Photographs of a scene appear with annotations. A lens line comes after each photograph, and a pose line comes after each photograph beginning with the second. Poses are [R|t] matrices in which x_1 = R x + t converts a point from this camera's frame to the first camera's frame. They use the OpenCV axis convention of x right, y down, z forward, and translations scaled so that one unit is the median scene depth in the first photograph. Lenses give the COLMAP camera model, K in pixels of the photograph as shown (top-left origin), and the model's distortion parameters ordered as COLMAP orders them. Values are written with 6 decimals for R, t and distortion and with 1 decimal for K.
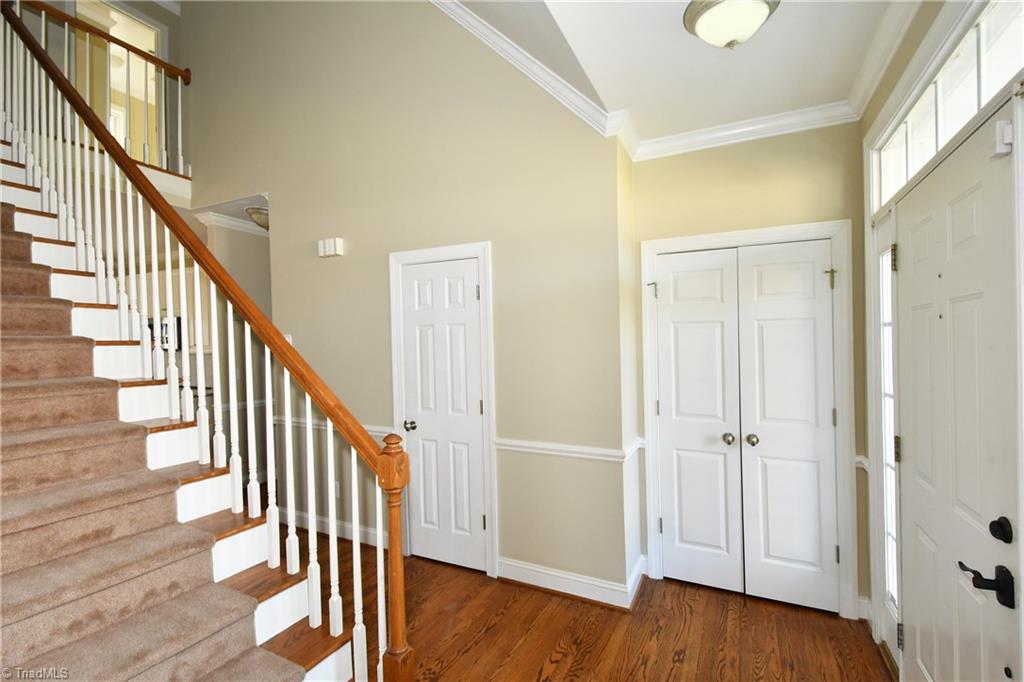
lens RADIAL K [[453.0, 0, 526.0], [0, 453.0, 348.4], [0, 0, 1]] dist [0.001026, -0.020408]
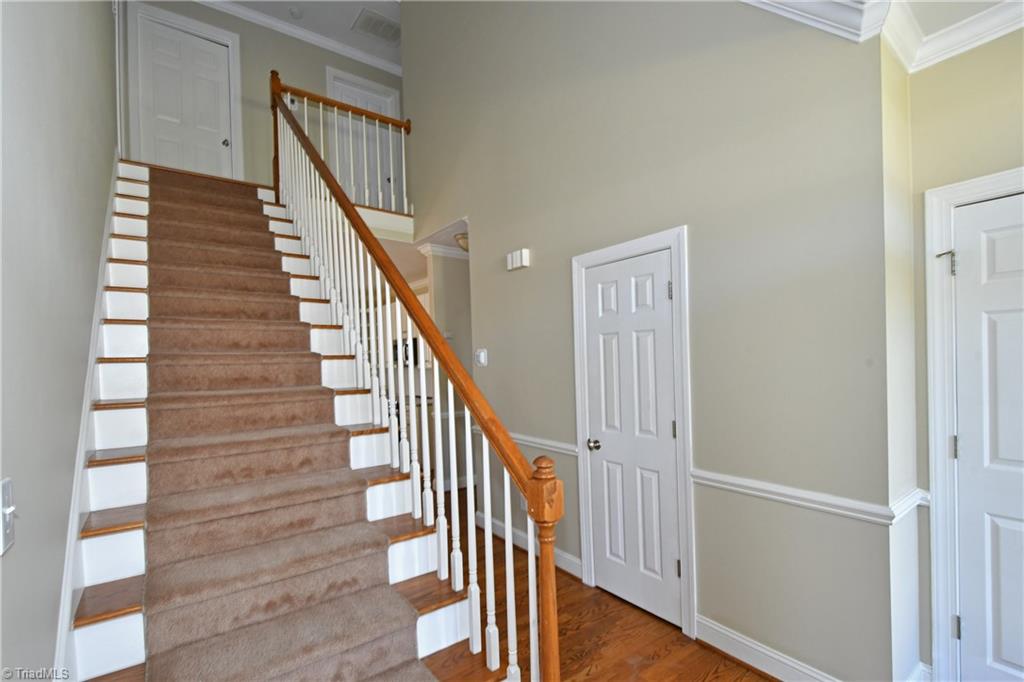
lens RADIAL K [[441.7, 0, 518.0], [0, 441.7, 371.1], [0, 0, 1]] dist [0.001824, -0.017365]
pose [[0.877843, -0.003508, -0.478935, 0.050182], [0.009683, 0.999899, 0.010423, 0.016774], [0.478850, -0.013787, 0.877789, 0.210085]]
